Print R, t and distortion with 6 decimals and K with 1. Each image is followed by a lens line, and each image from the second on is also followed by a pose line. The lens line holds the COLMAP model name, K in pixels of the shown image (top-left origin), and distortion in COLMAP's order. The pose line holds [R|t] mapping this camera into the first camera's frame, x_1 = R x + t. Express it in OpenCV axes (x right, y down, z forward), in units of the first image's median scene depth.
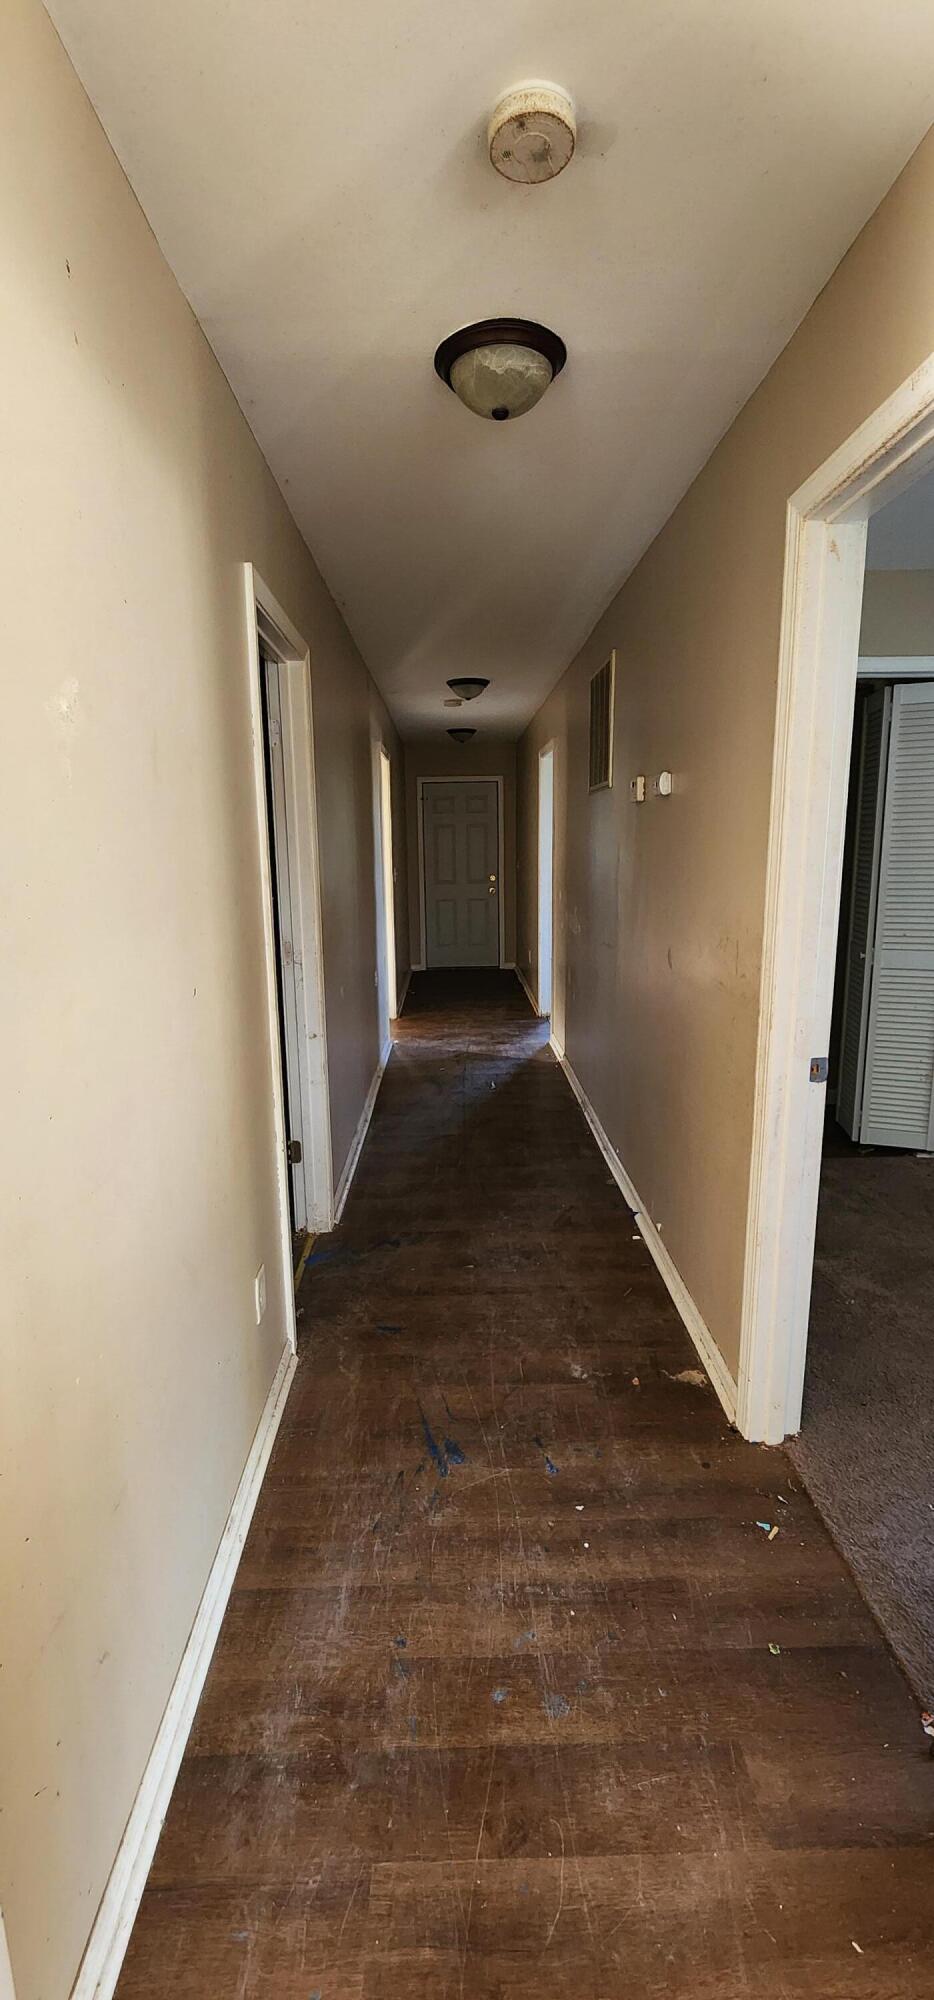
lens RADIAL K [[821.1, 0, 470.7], [0, 821.1, 998.6], [0, 0, 1]] dist [0.000522, 0.000105]
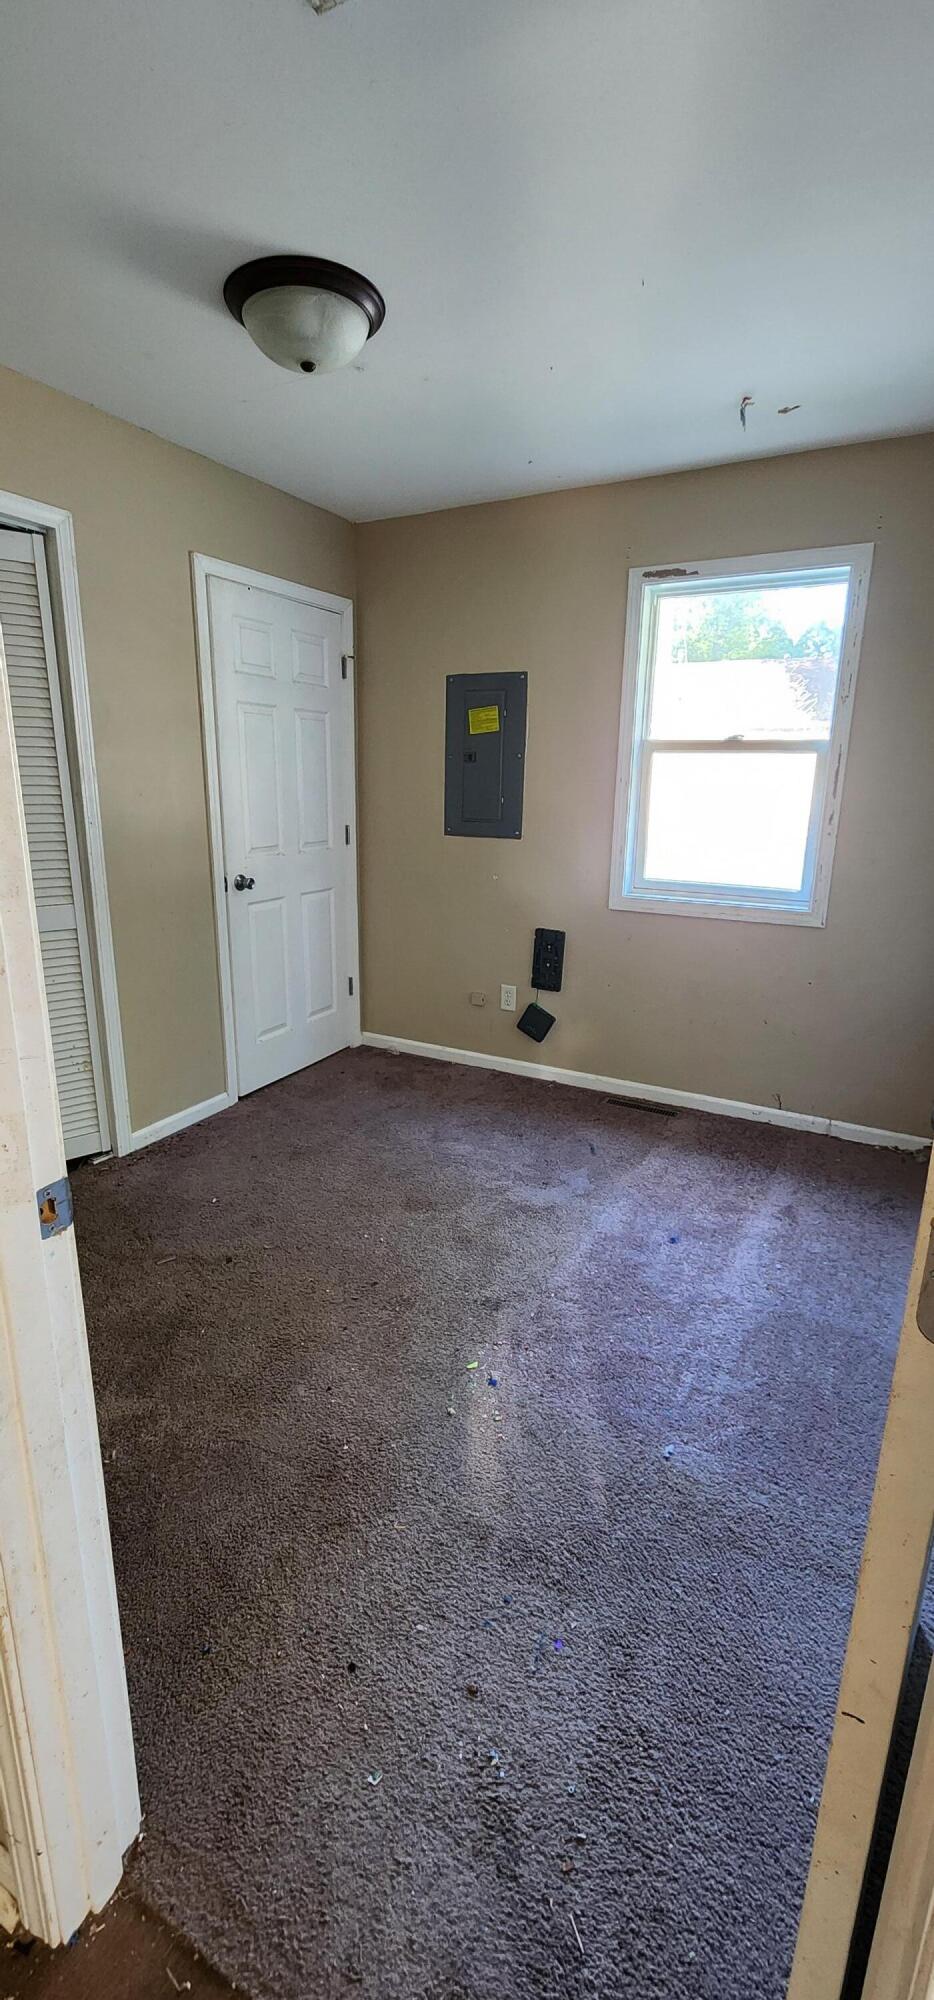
lens RADIAL K [[821.1, 0, 476.0], [0, 821.1, 993.7], [0, 0, 1]] dist [0.000522, 0.000105]
pose [[0.491102, -0.195982, 0.848770, 0.149033], [0.136054, 0.979662, 0.147484, -0.070492], [-0.860412, 0.043049, 0.507778, 0.500738]]
